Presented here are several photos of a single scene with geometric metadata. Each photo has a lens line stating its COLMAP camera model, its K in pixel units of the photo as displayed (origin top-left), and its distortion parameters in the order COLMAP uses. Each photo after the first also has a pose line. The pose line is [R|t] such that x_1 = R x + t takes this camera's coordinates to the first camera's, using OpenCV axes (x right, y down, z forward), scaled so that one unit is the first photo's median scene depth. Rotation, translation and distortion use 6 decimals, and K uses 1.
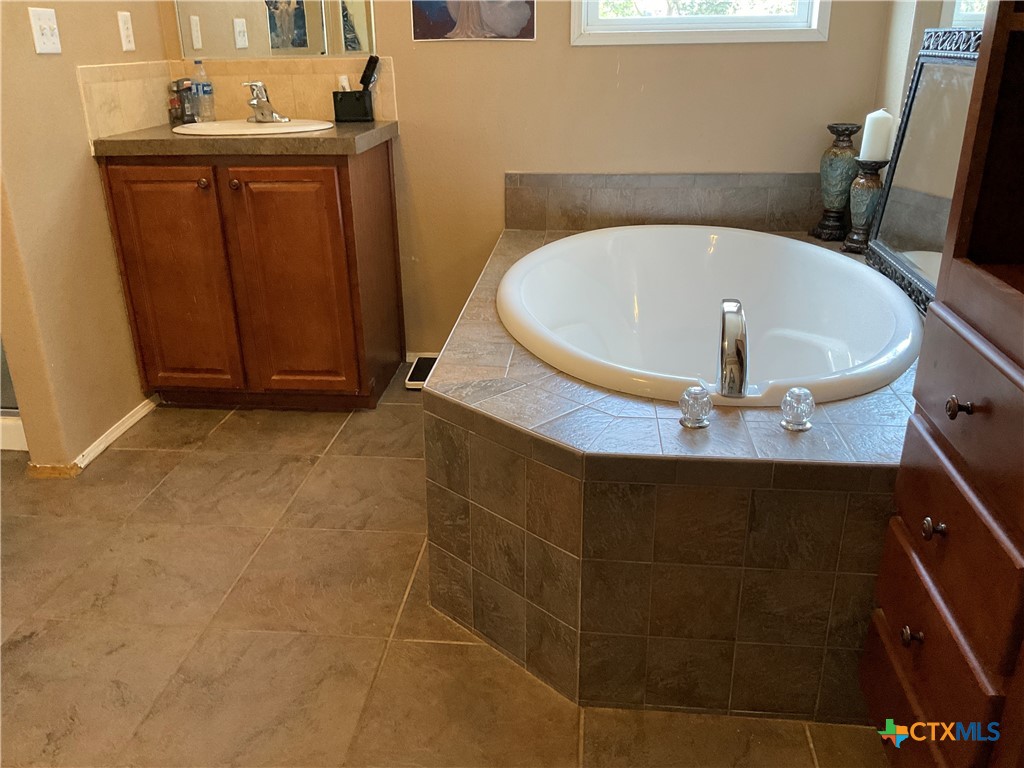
lens RADIAL K [[862.2, 0, 505.5], [0, 862.2, 381.4], [0, 0, 1]] dist [0.097563, -0.180572]
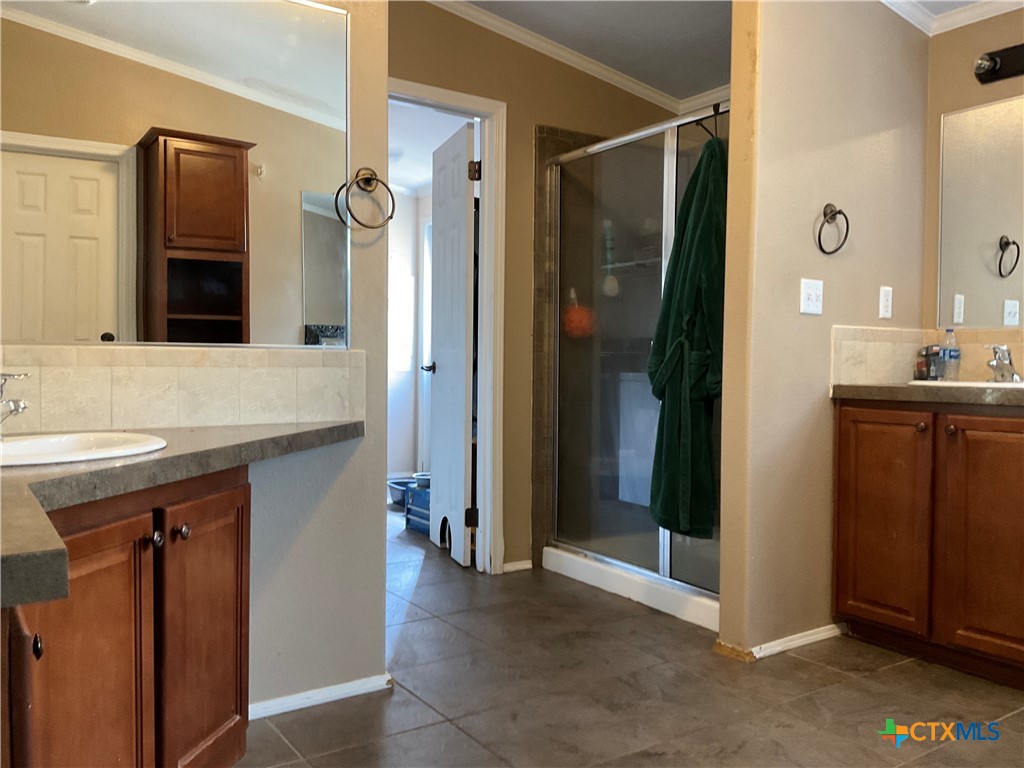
lens RADIAL K [[862.2, 0, 505.5], [0, 862.2, 381.4], [0, 0, 1]] dist [0.097563, -0.180572]
pose [[0.644600, 0.042999, -0.763310, 0.133581], [-0.305919, 0.929508, -0.205981, 0.092874], [0.700646, 0.366286, 0.612315, -0.030747]]
